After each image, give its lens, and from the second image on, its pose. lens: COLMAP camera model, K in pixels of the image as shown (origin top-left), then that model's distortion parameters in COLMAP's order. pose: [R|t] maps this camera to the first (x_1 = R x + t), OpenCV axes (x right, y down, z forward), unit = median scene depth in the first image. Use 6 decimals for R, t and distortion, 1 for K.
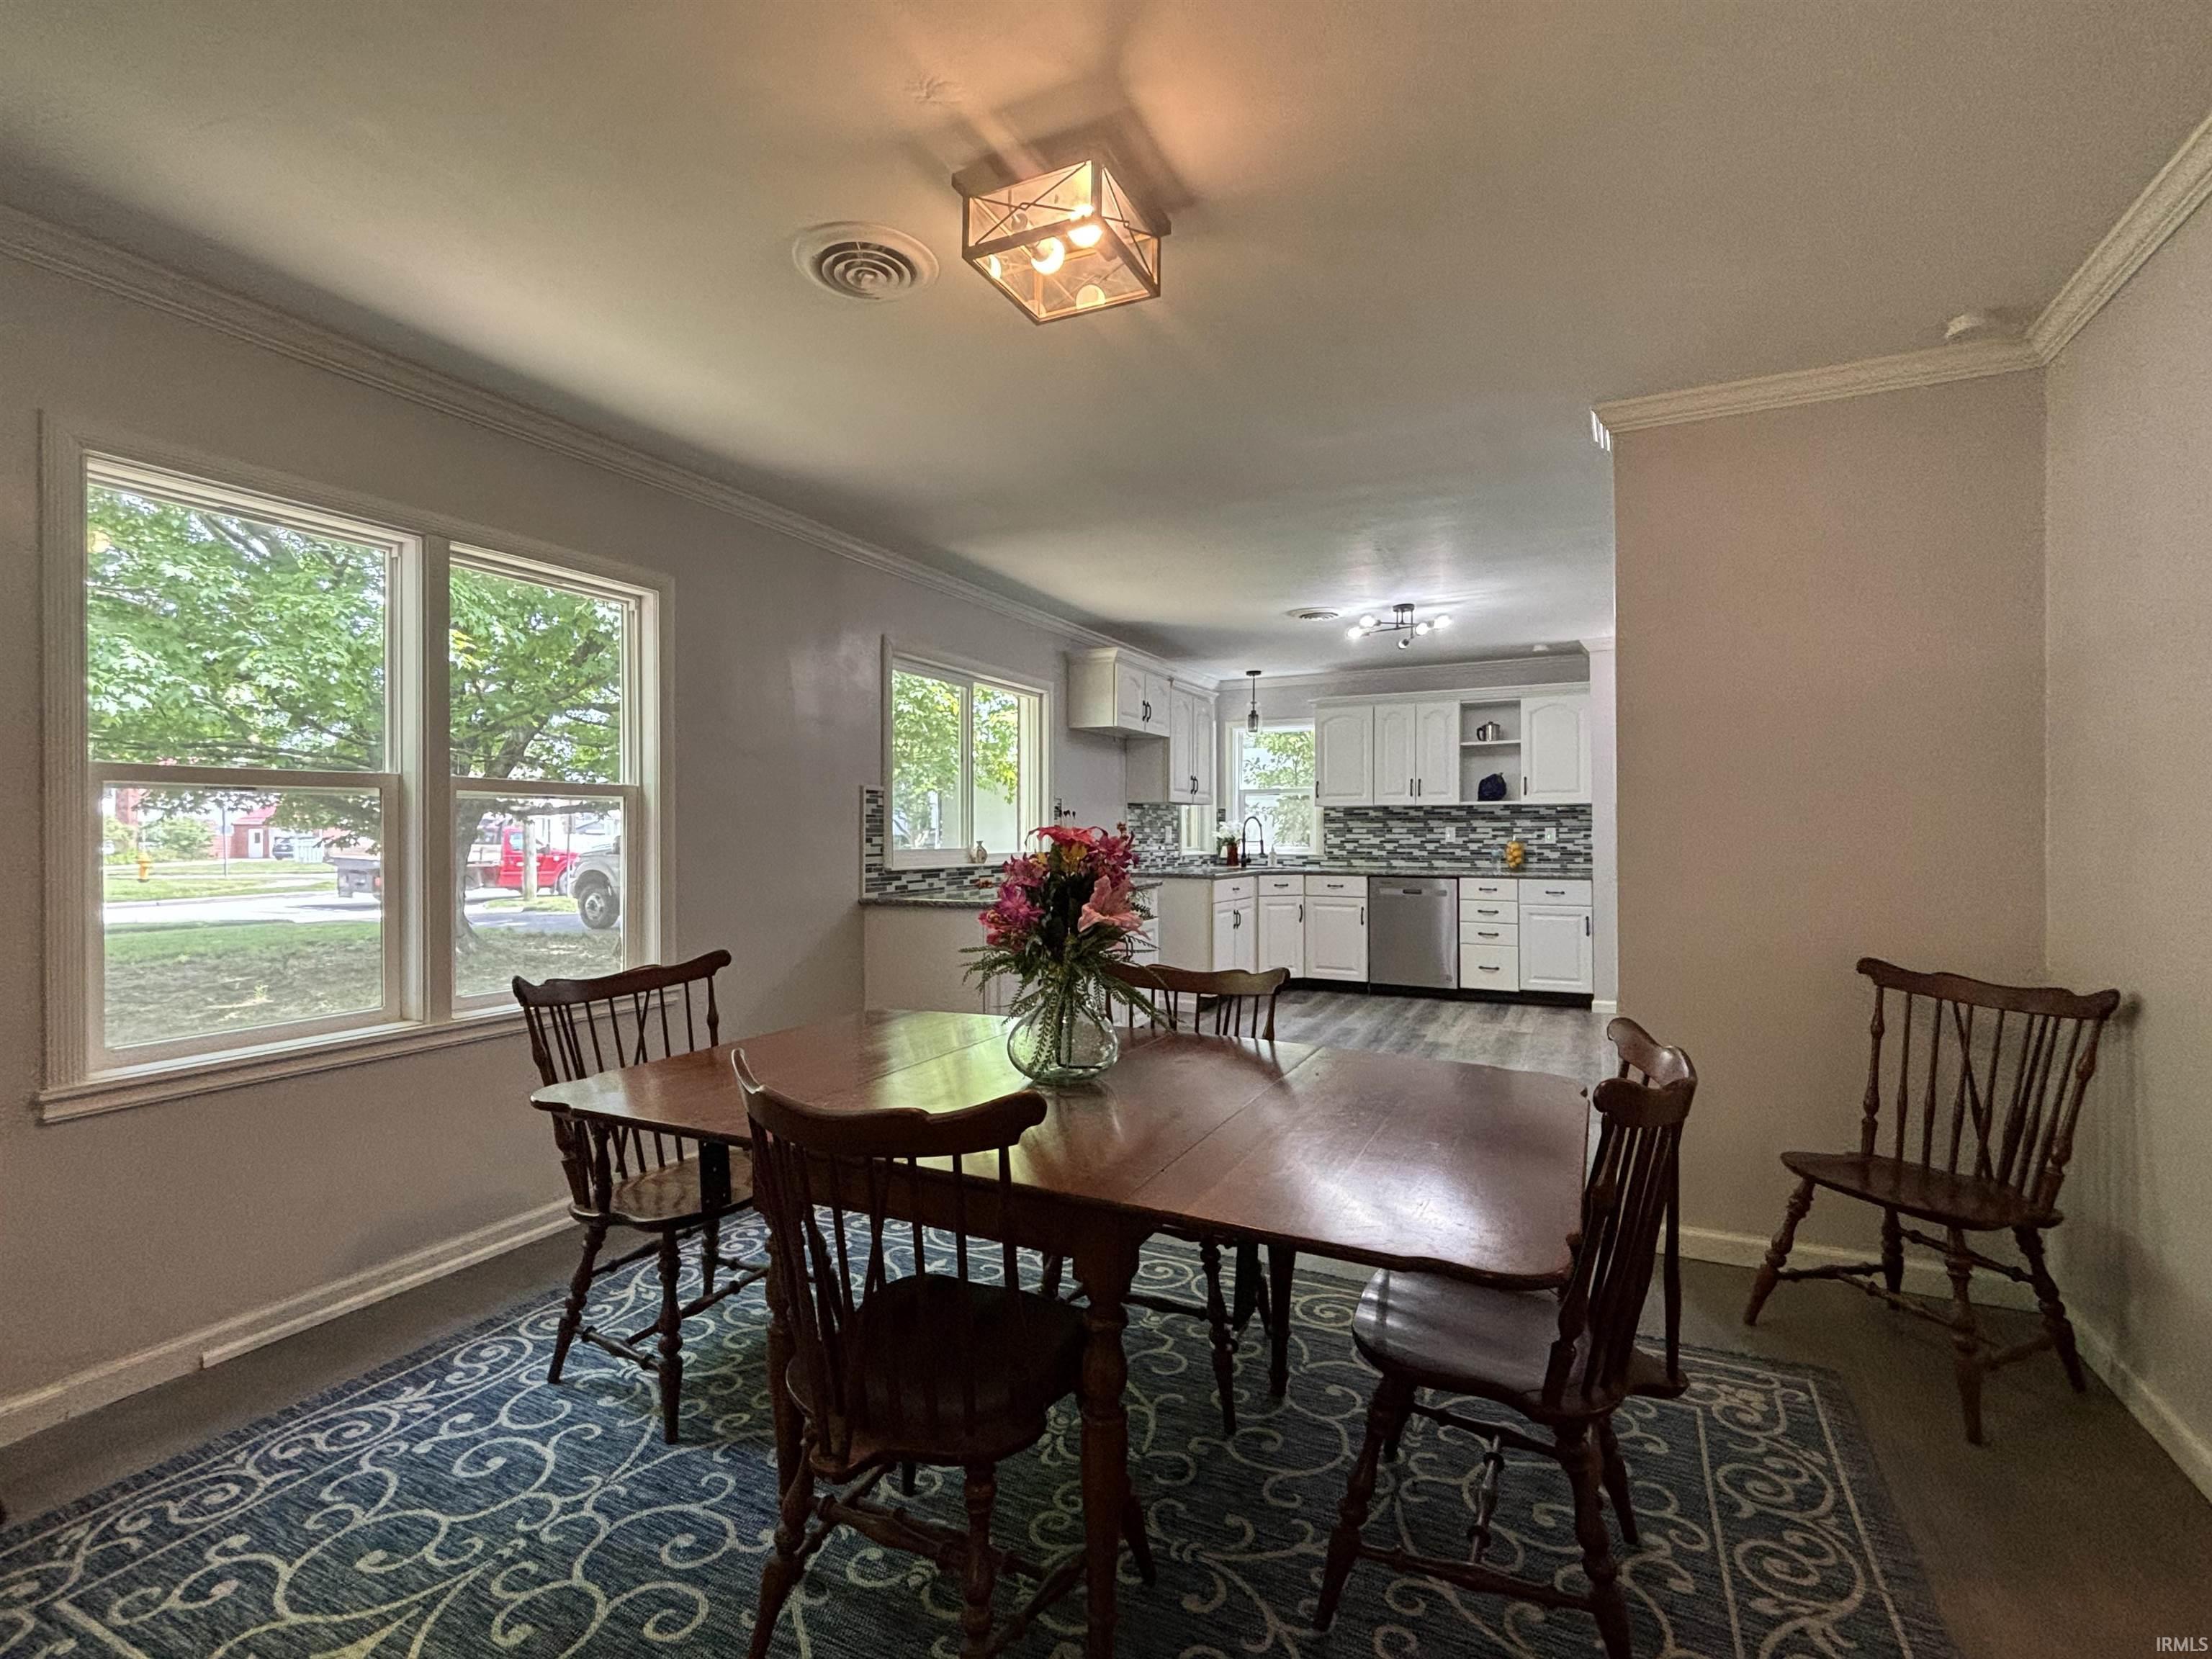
lens RADIAL K [[1012.5, 0, 1086.1], [0, 1012.5, 830.8], [0, 0, 1]] dist [0.000050, -0.000138]
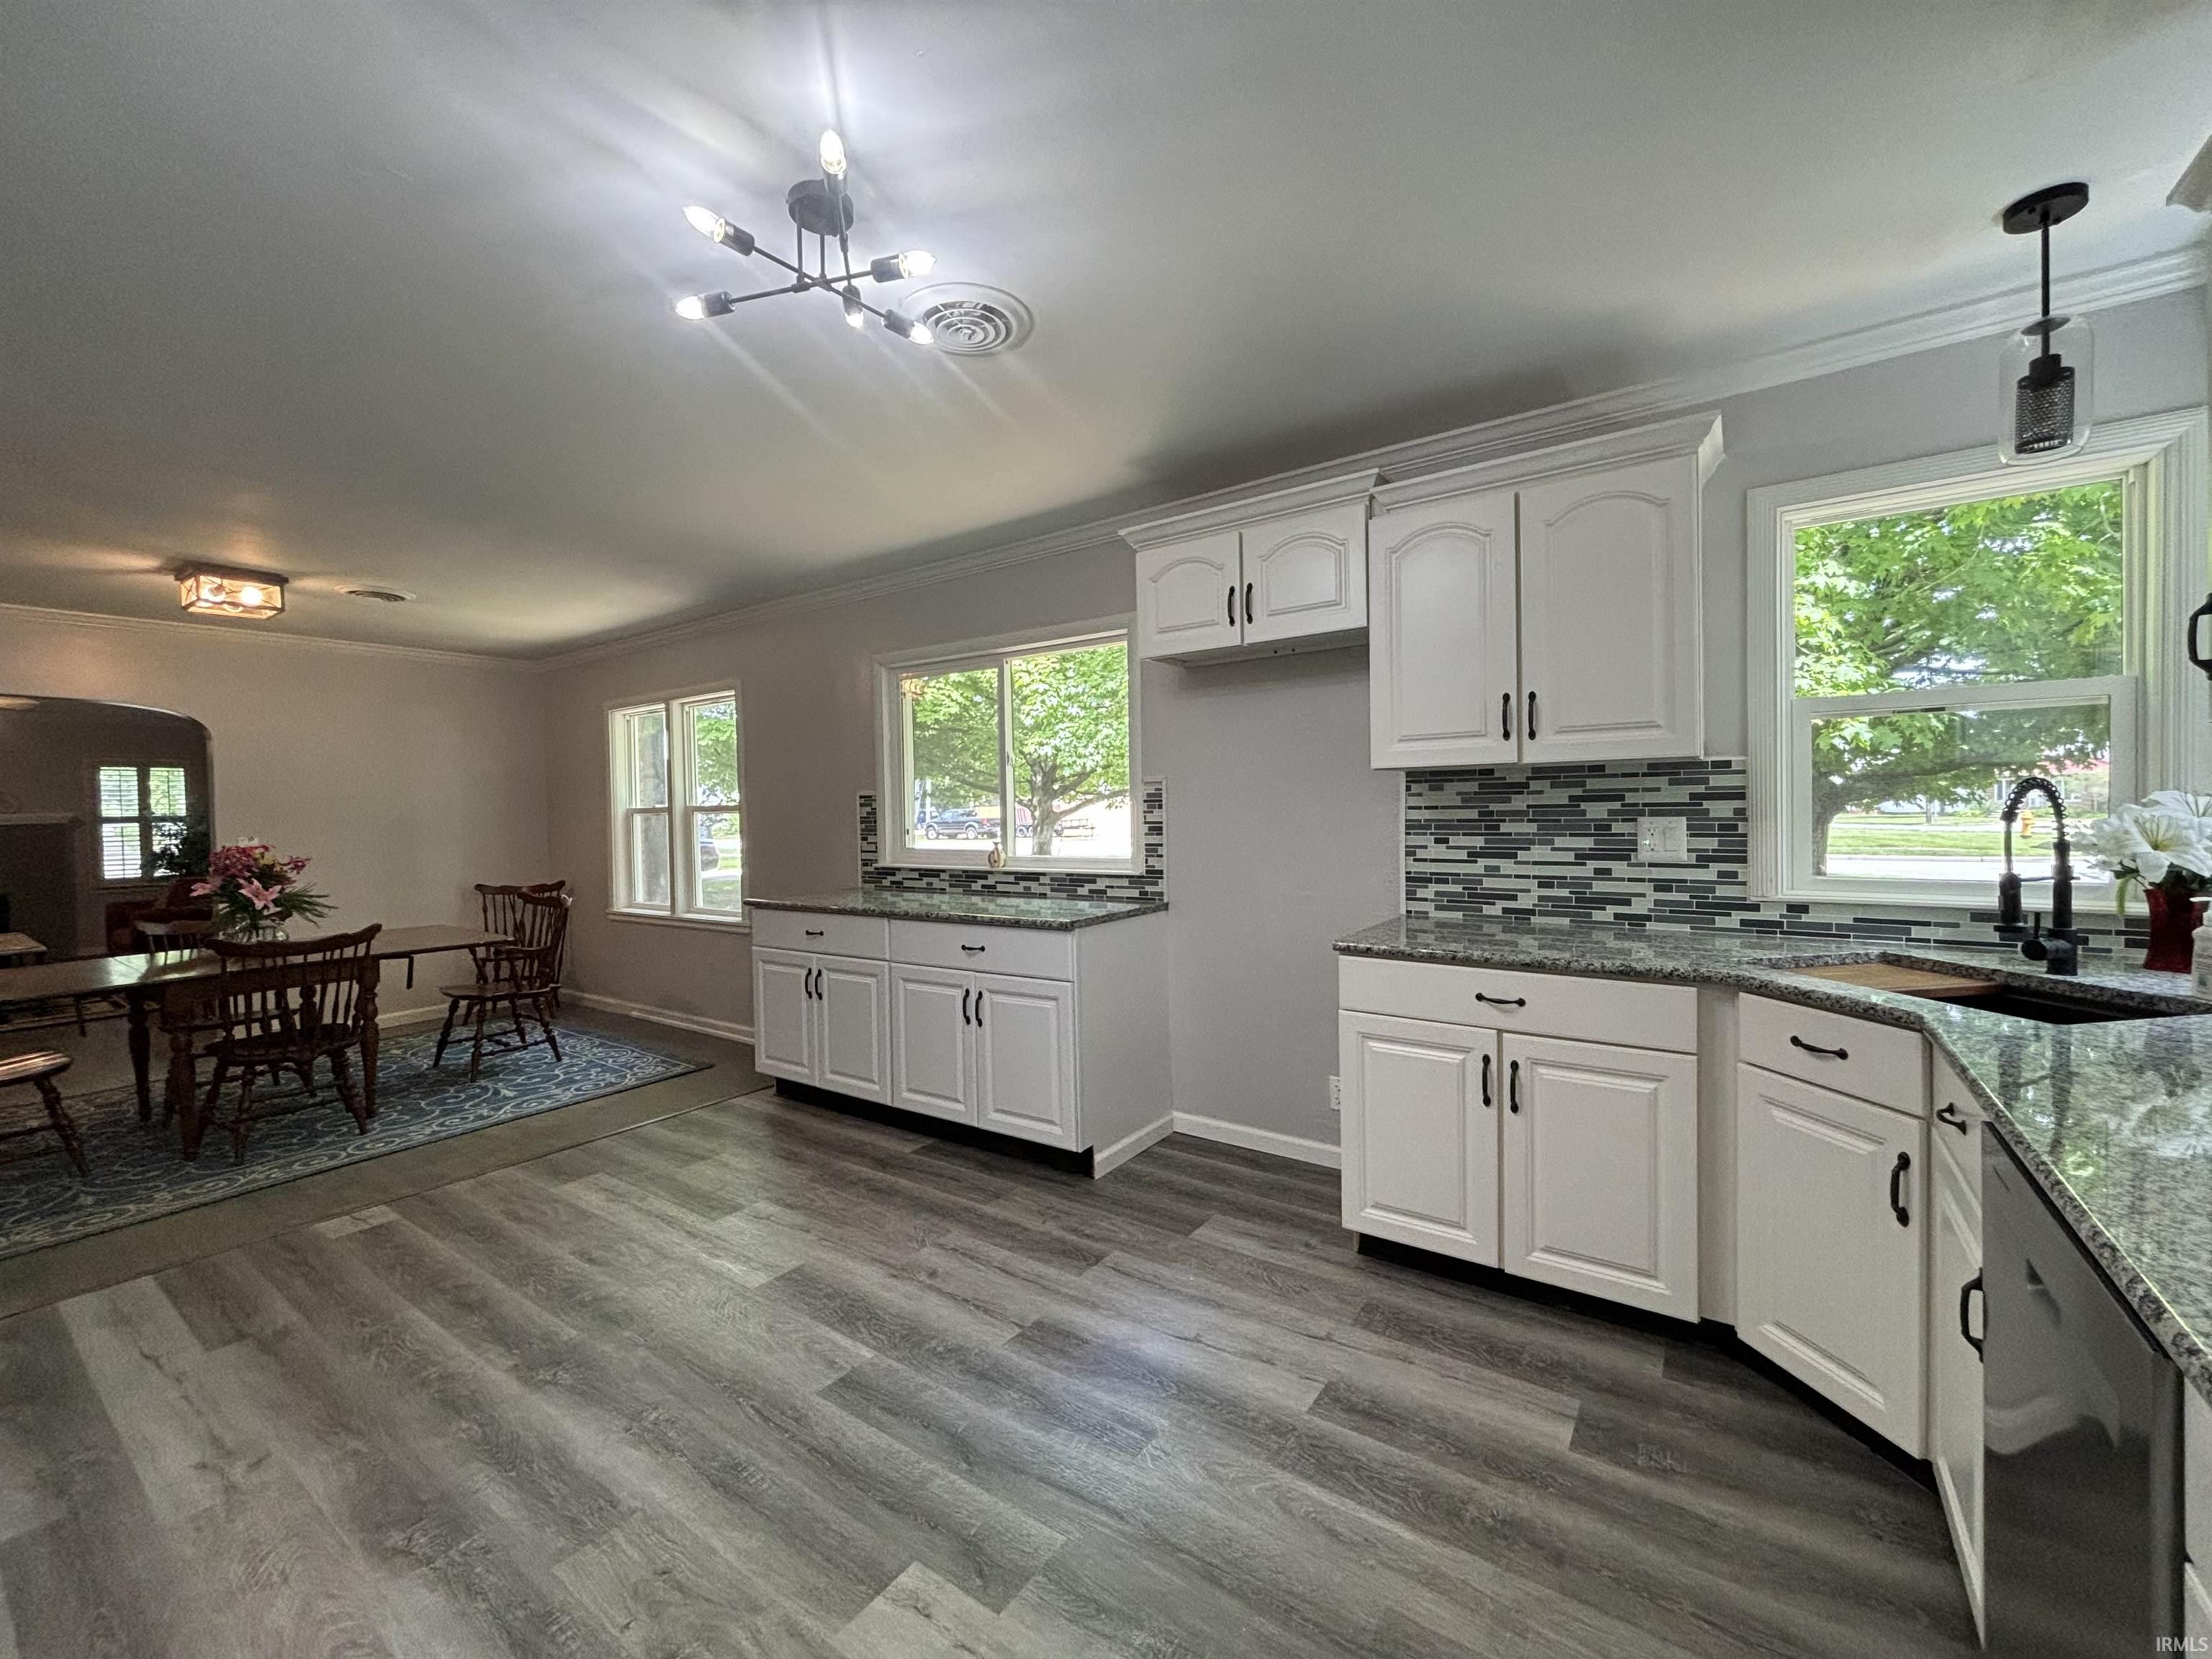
lens RADIAL K [[899.9, 0, 1097.1], [0, 899.9, 826.3], [0, 0, 1]] dist [0.004574, 0.000083]
pose [[-0.152981, 0.032909, -0.987681, 0.458074], [0.025814, 0.999237, 0.029296, -0.016885], [0.987892, -0.021014, -0.153714, 0.855896]]
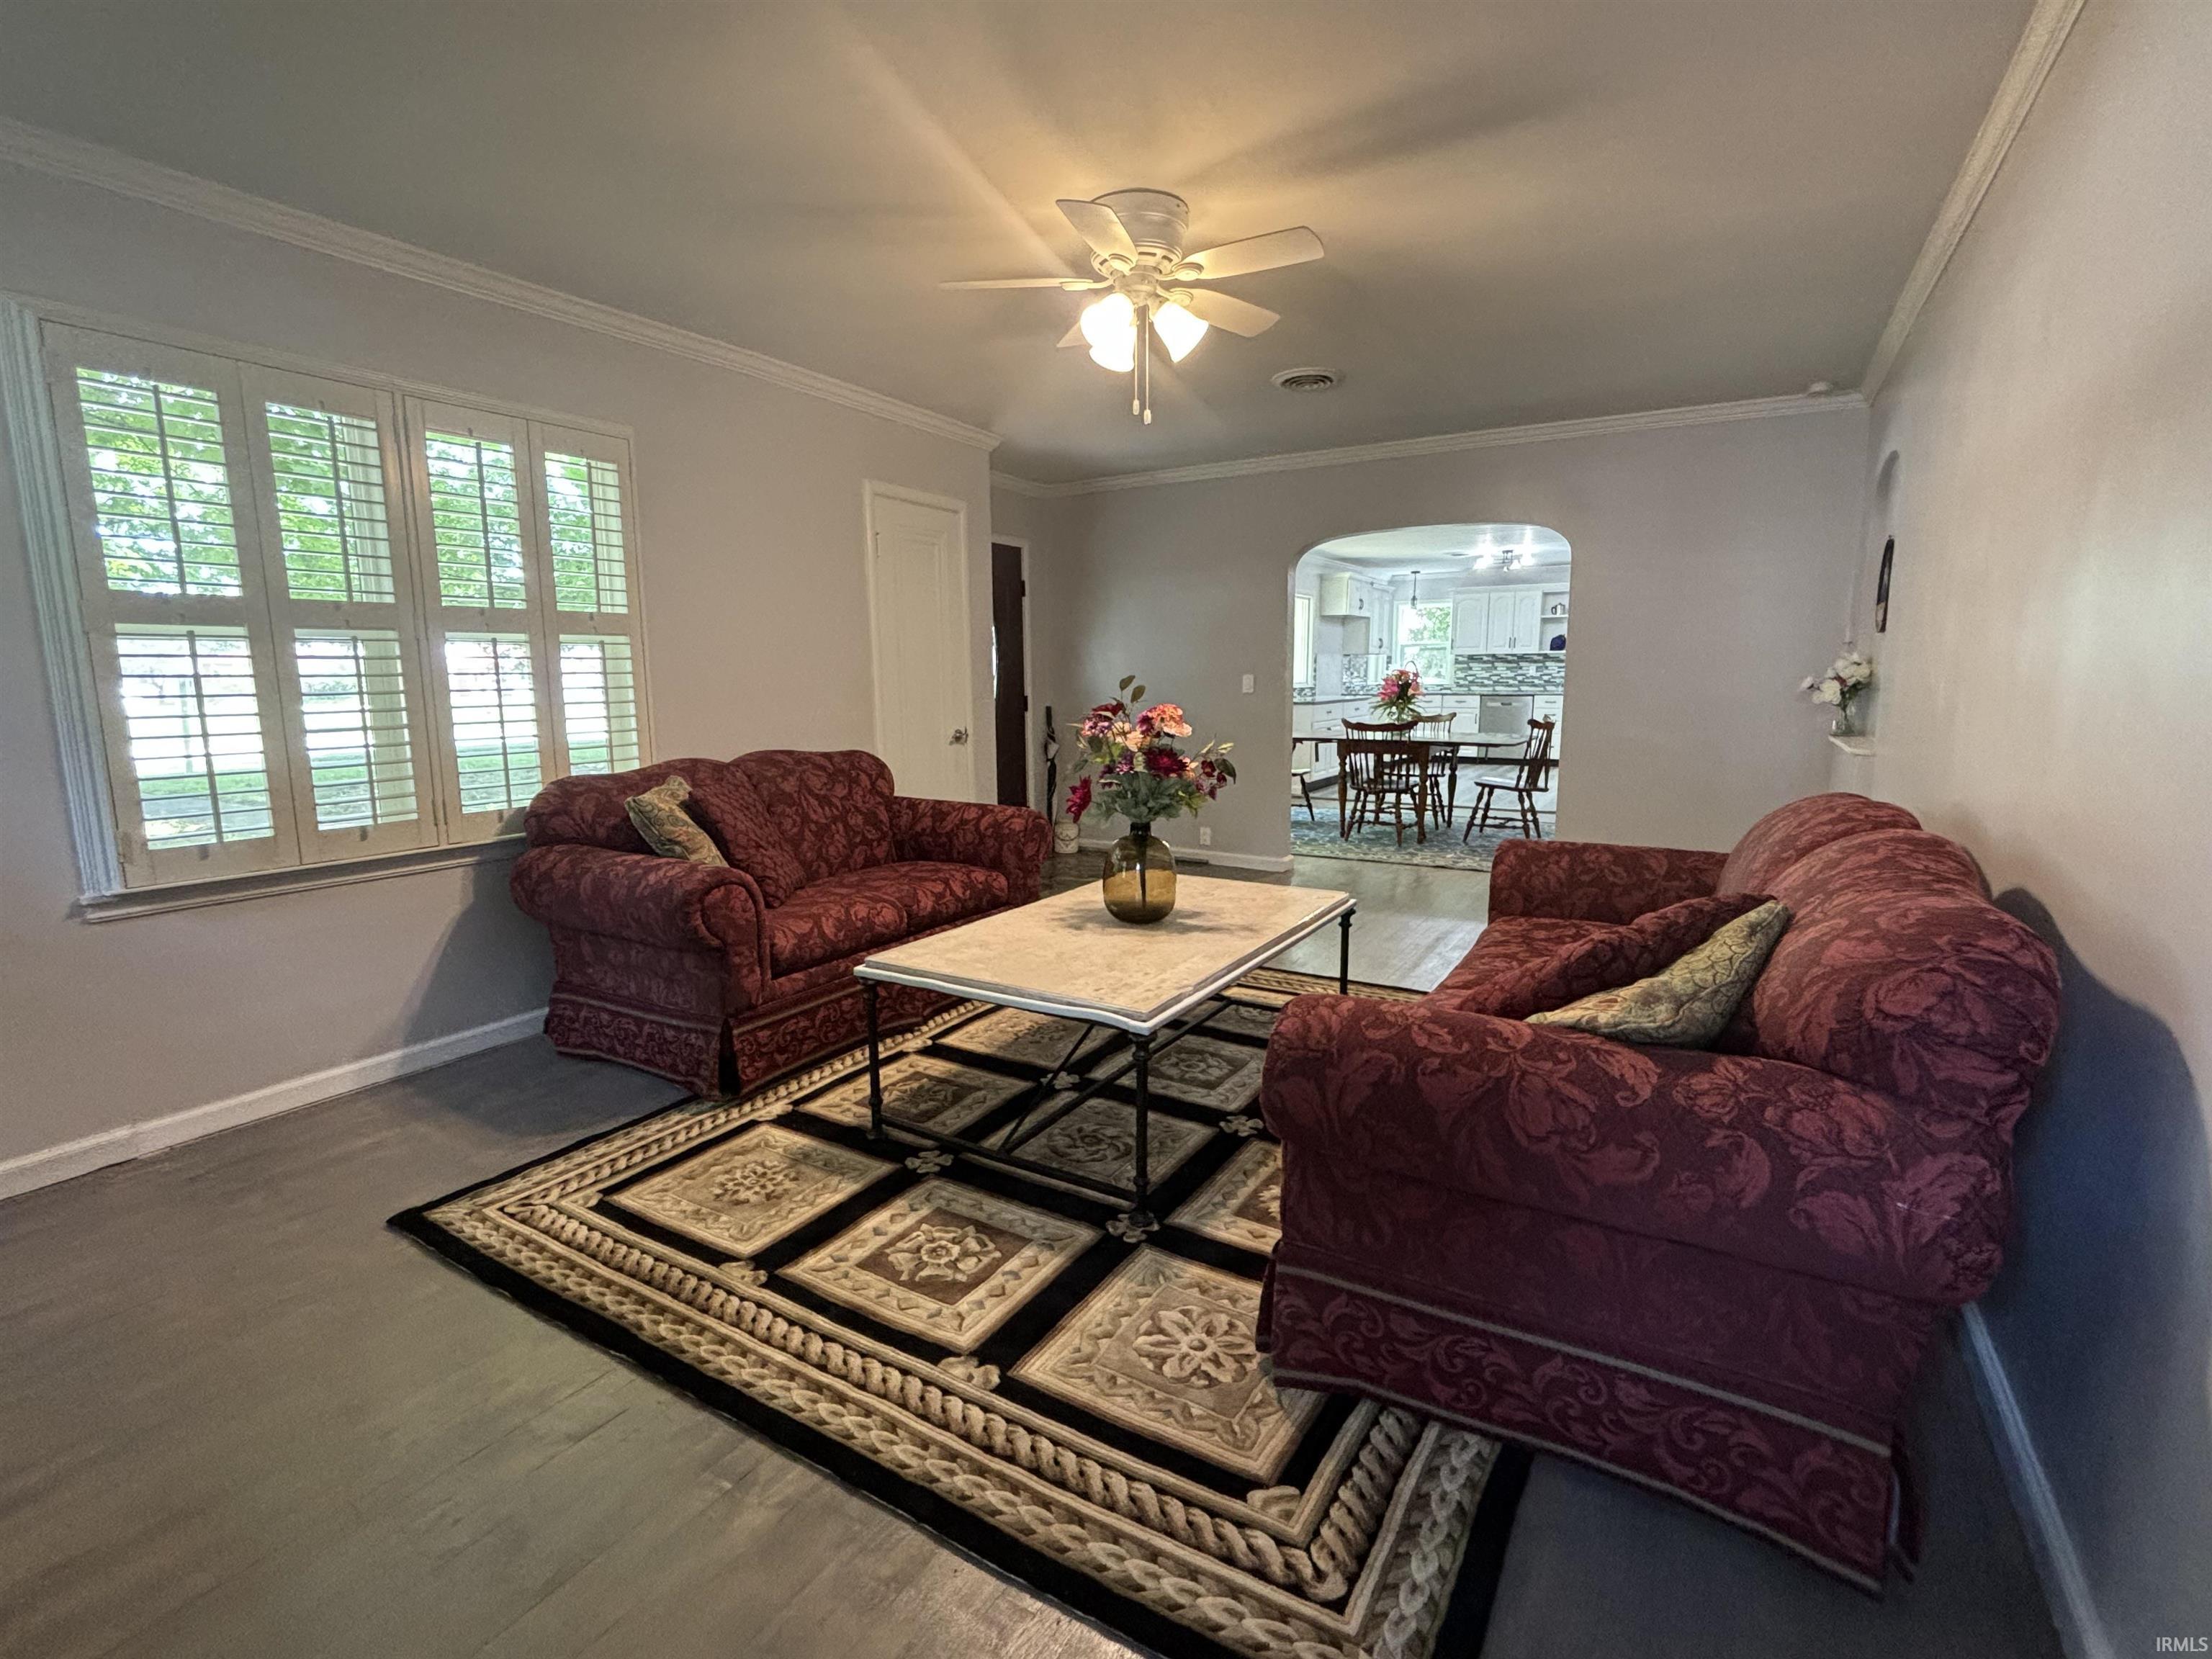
lens RADIAL K [[1012.5, 0, 1114.7], [0, 1012.5, 833.0], [0, 0, 1]] dist [0.000050, -0.000138]
pose [[0.997419, 0.001578, -0.071789, -0.213610], [0.009836, 0.987332, 0.158361, -0.003518], [0.071130, -0.158658, 0.984768, -0.759175]]
